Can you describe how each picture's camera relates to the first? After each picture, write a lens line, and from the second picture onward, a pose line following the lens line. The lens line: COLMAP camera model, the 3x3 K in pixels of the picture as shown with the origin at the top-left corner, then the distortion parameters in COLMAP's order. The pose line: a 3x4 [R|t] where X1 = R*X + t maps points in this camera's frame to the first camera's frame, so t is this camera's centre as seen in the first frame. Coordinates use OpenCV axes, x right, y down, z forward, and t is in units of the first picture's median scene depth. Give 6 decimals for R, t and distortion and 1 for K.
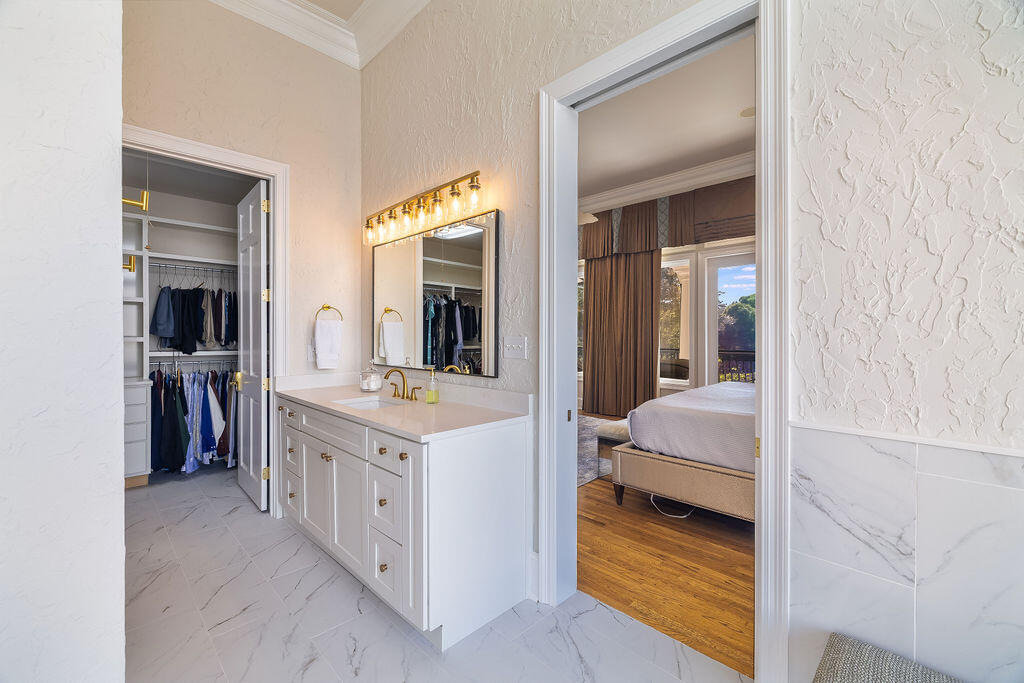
lens RADIAL K [[439.6, 0, 512.3], [0, 439.6, 339.6], [0, 0, 1]] dist [-0.003609, -0.000742]
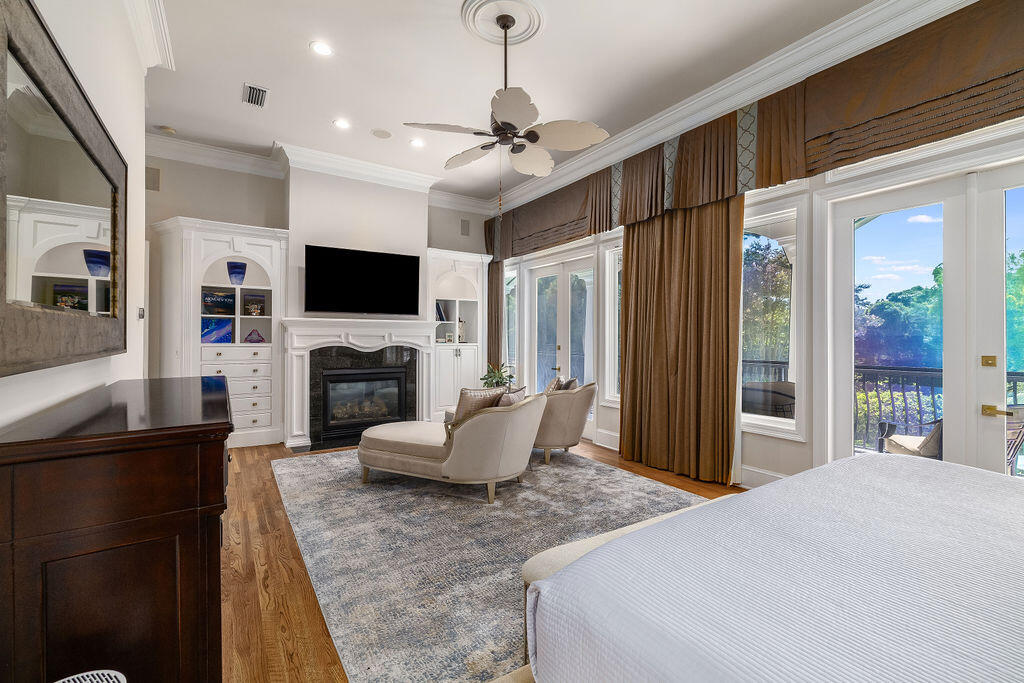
lens RADIAL K [[439.6, 0, 517.4], [0, 439.6, 342.4], [0, 0, 1]] dist [-0.003609, -0.000742]
pose [[0.975680, 0.006379, -0.219107, 0.166705], [-0.006953, 0.999974, -0.001849, -0.005686], [0.219090, 0.003327, 0.975699, 0.348315]]
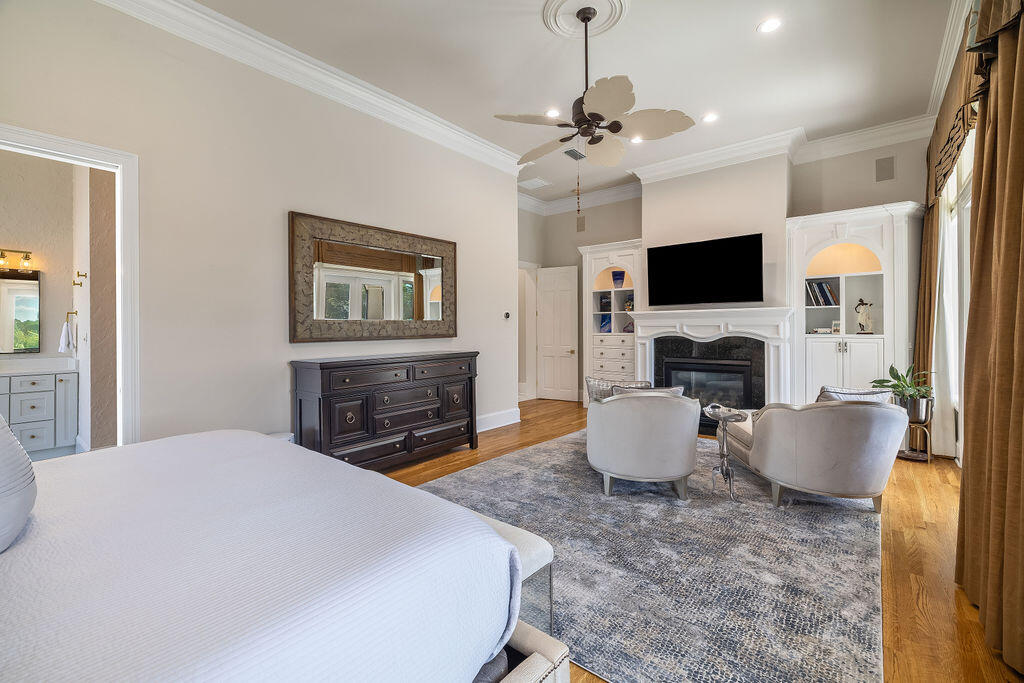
lens RADIAL K [[439.6, 0, 518.2], [0, 439.6, 331.3], [0, 0, 1]] dist [-0.003609, -0.000742]
pose [[0.075350, 0.004567, -0.997147, 0.508919], [-0.008832, 0.999953, 0.003912, -0.007966], [0.997118, 0.008512, 0.075386, 0.691621]]
